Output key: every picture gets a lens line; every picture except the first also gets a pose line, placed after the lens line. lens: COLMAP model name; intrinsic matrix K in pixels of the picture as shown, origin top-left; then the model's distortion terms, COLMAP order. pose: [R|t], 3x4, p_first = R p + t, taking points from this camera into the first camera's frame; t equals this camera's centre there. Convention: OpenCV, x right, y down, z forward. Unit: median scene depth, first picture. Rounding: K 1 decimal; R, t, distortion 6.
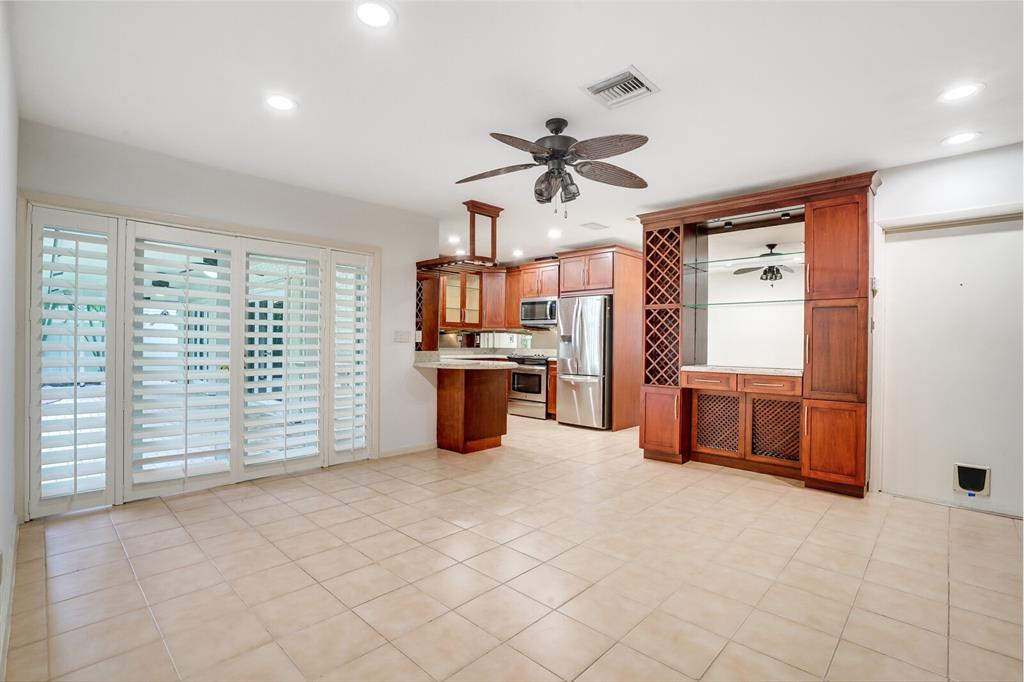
lens RADIAL K [[472.9, 0, 503.8], [0, 472.9, 344.1], [0, 0, 1]] dist [-0.062019, 0.021099]
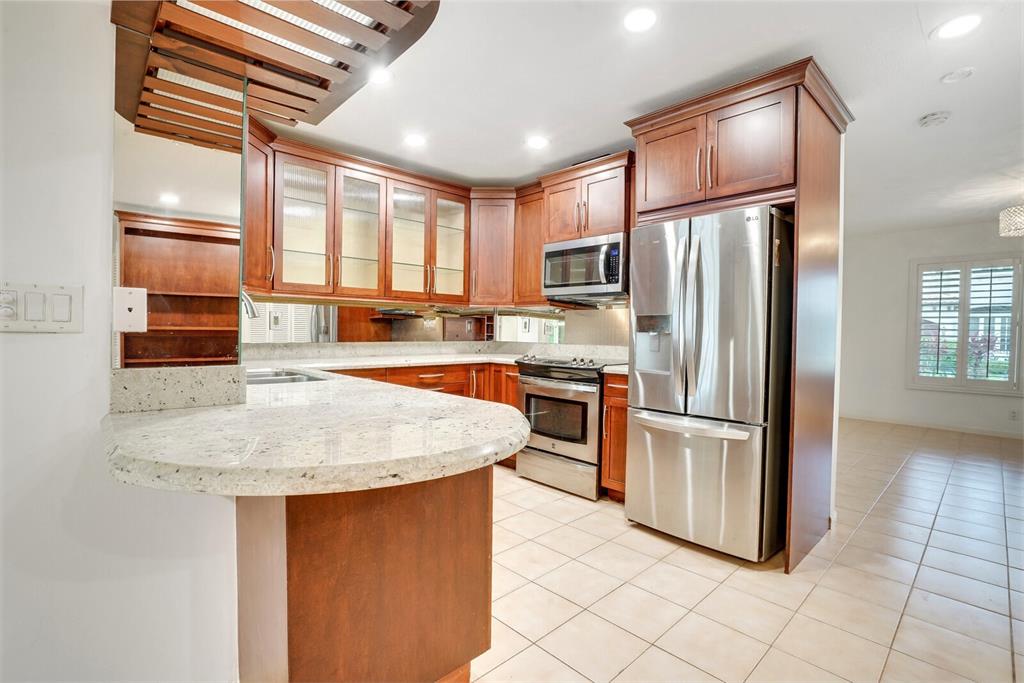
lens RADIAL K [[472.9, 0, 503.8], [0, 472.9, 344.6], [0, 0, 1]] dist [-0.062019, 0.021099]
pose [[0.998791, 0.003942, -0.048995, 0.028998], [-0.002750, 0.999699, 0.024381, -0.003917], [0.049077, -0.024217, 0.998501, 0.768296]]
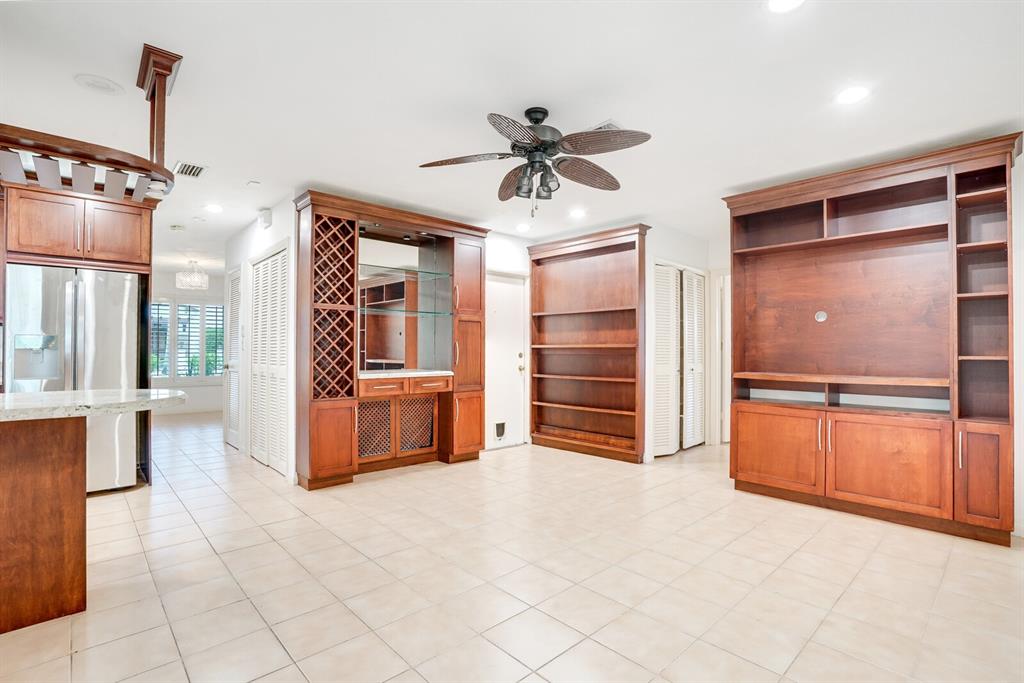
lens RADIAL K [[484.4, 0, 503.3], [0, 484.4, 344.3], [0, 0, 1]] dist [-0.061438, 0.023217]
pose [[0.058203, 0.000258, 0.998305, -0.477265], [0.003384, 0.999994, -0.000456, -0.008602], [-0.998299, 0.003405, 0.058201, 0.577487]]
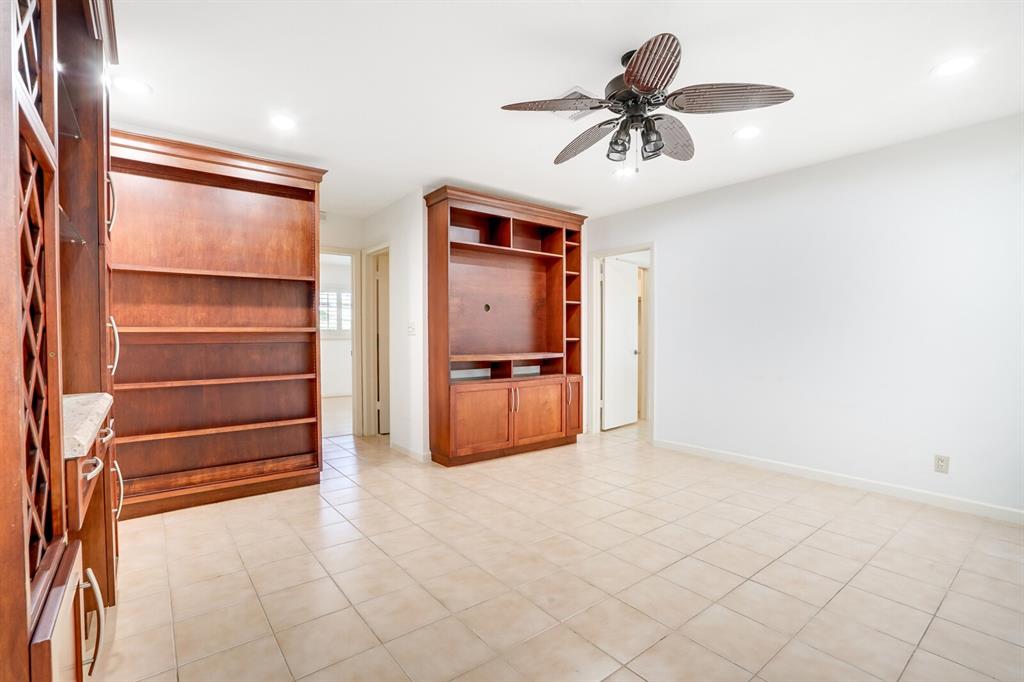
lens RADIAL K [[472.9, 0, 503.8], [0, 472.9, 344.1], [0, 0, 1]] dist [-0.062019, 0.021099]
pose [[-0.990844, -0.011904, 0.134486, 0.127789], [-0.008466, 0.999623, 0.026112, -0.004798], [-0.134746, 0.024734, -0.990571, 1.036003]]
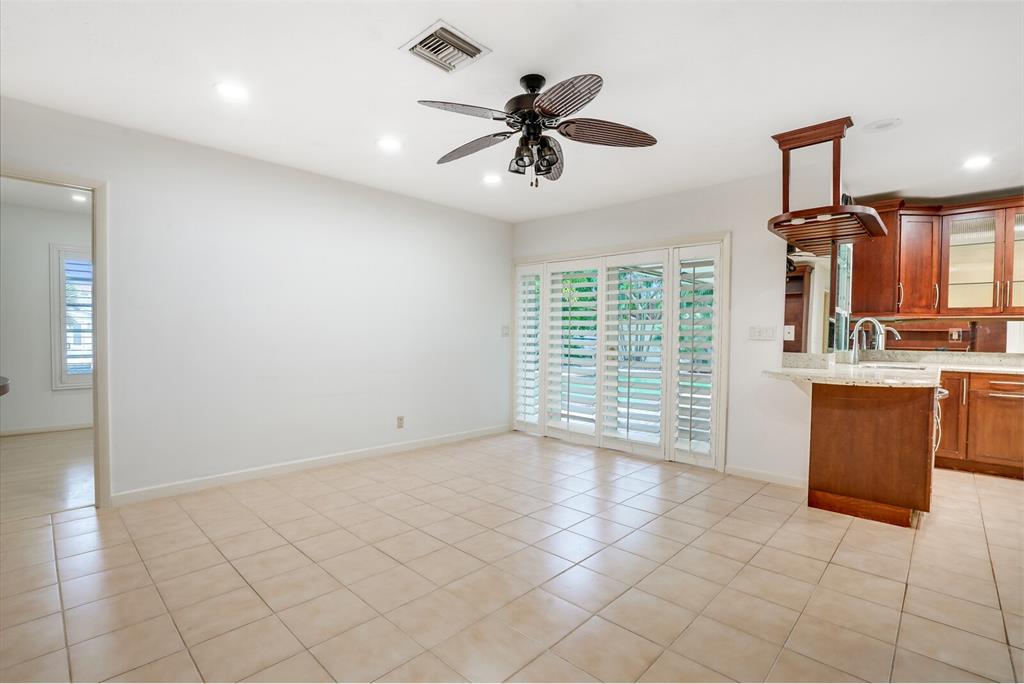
lens RADIAL K [[472.9, 0, 503.8], [0, 472.9, 345.1], [0, 0, 1]] dist [-0.062019, 0.021099]
pose [[0.006555, 0.013573, -0.999886, 0.554636], [-0.016493, 0.999773, 0.013464, 0.000739], [0.999842, 0.016403, 0.006777, 0.540933]]
